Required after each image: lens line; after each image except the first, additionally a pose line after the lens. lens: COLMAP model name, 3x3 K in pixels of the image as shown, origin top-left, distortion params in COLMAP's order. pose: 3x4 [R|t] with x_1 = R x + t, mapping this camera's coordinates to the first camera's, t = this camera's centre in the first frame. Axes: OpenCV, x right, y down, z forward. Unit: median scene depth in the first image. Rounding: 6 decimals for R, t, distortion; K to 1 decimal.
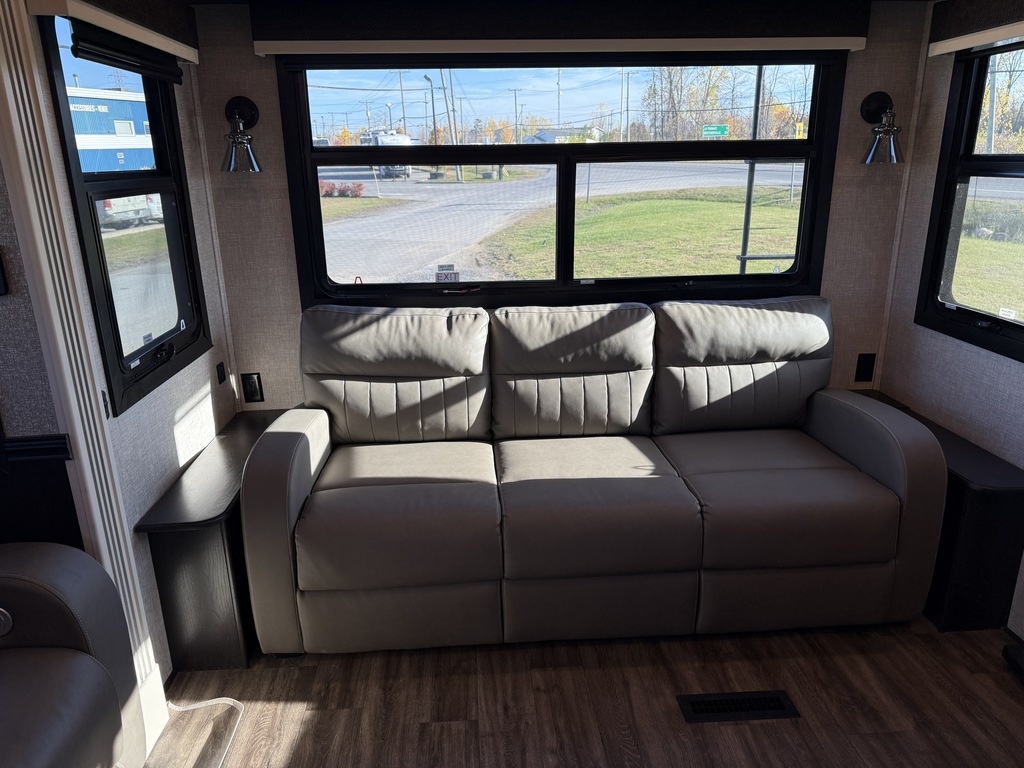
lens RADIAL K [[719.0, 0, 512.0], [0, 719.0, 384.0], [0, 0, 1]] dist [0.041529, -0.006547]
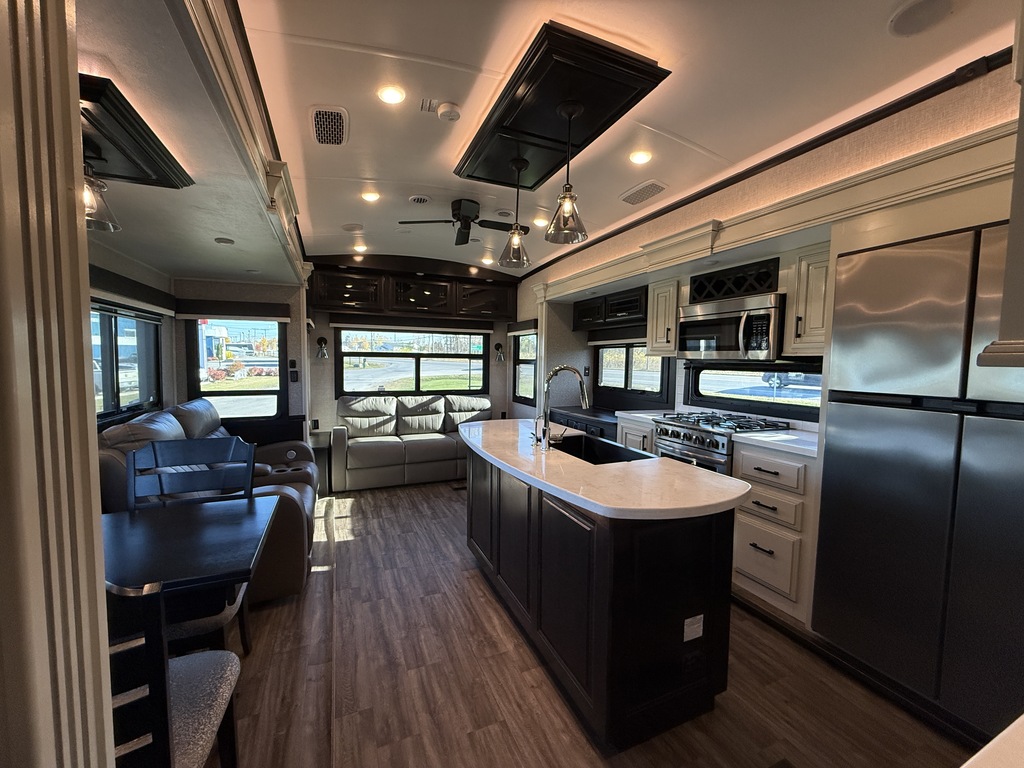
lens RADIAL K [[406.7, 0, 512.0], [0, 406.7, 384.0], [0, 0, 1]] dist [-0.000169, 0.000001]
pose [[0.942488, 0.006287, 0.334182, -0.159921], [0.073586, 0.971389, -0.225806, 0.313468], [-0.326040, 0.237410, 0.915060, -0.976677]]
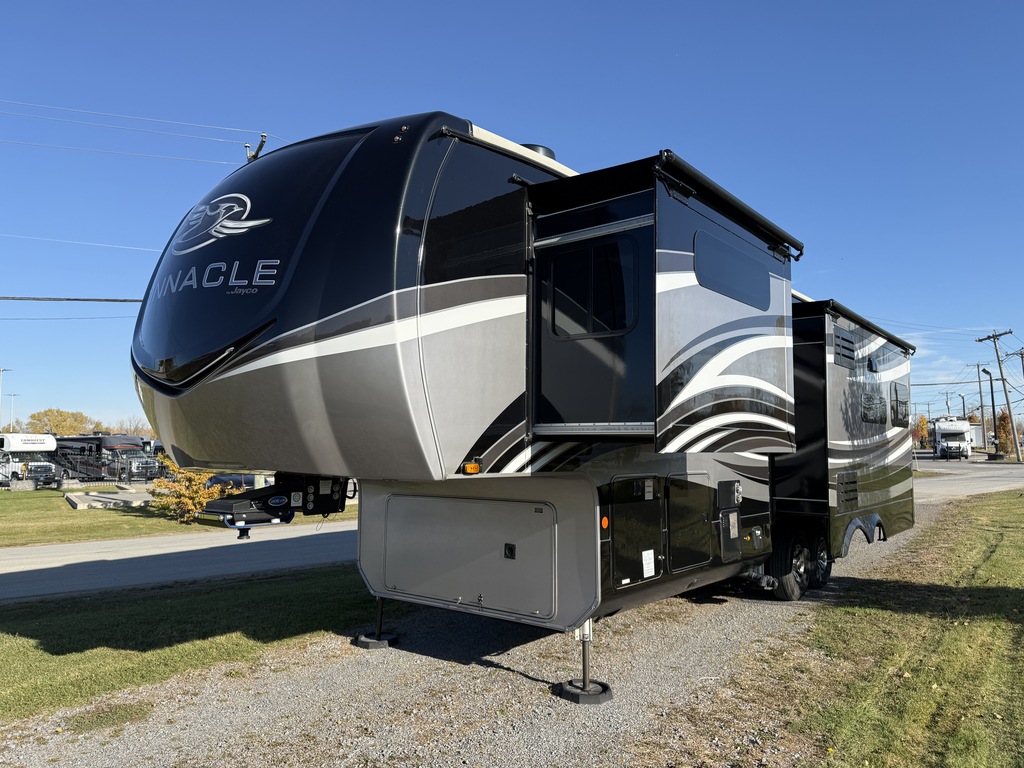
lens RADIAL K [[730.6, 0, 512.0], [0, 730.6, 384.0], [0, 0, 1]] dist [-0.005740, -0.001276]
pose [[0.733591, -0.043161, -0.678219, 0.097275], [-0.217468, 0.930597, -0.294445, 0.070450], [0.643857, 0.363493, 0.673291, -0.184042]]
